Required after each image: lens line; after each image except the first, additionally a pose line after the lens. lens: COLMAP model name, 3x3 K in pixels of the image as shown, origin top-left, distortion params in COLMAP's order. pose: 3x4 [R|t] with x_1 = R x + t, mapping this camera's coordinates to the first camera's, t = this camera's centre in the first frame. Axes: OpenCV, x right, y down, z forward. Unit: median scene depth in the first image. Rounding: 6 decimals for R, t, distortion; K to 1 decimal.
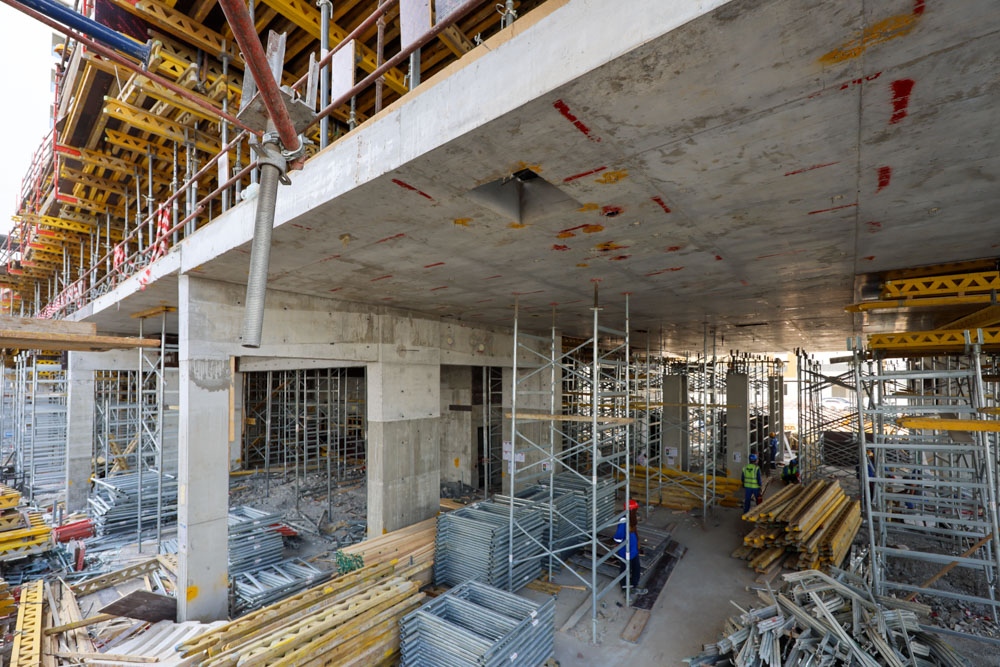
lens RADIAL K [[429.6, 0, 486.1], [0, 429.6, 268.3], [0, 0, 1]] dist [-0.000992, 0.001185]
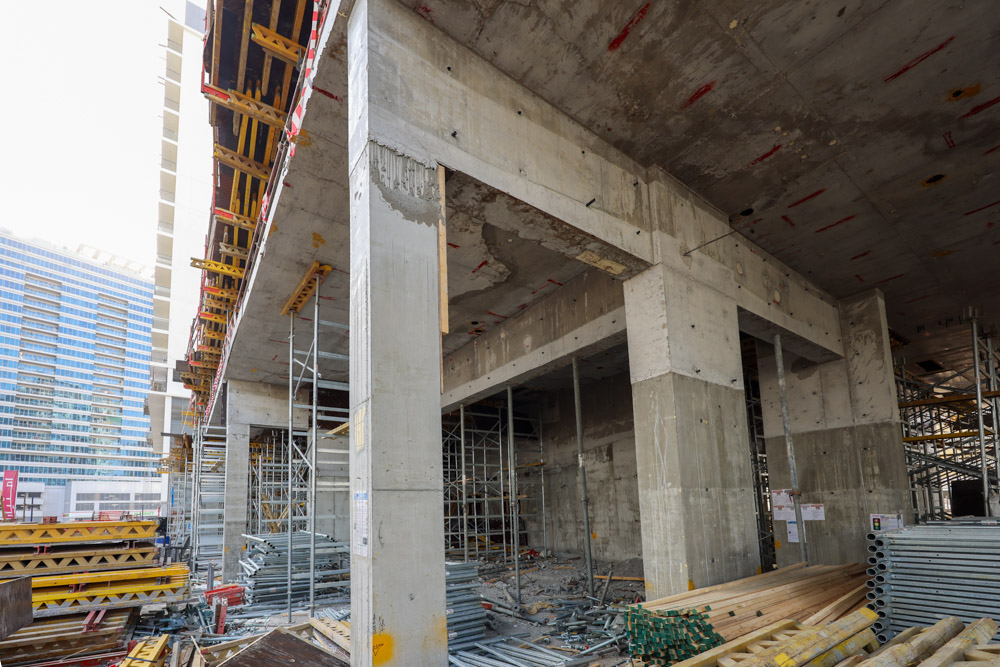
lens RADIAL K [[429.6, 0, 502.3], [0, 429.6, 334.7], [0, 0, 1]] dist [-0.000992, 0.001185]
pose [[0.972573, -0.073395, -0.220713, -0.281114], [0.050225, 0.992792, -0.108821, 0.309770], [0.227109, 0.094751, 0.969249, 0.359647]]
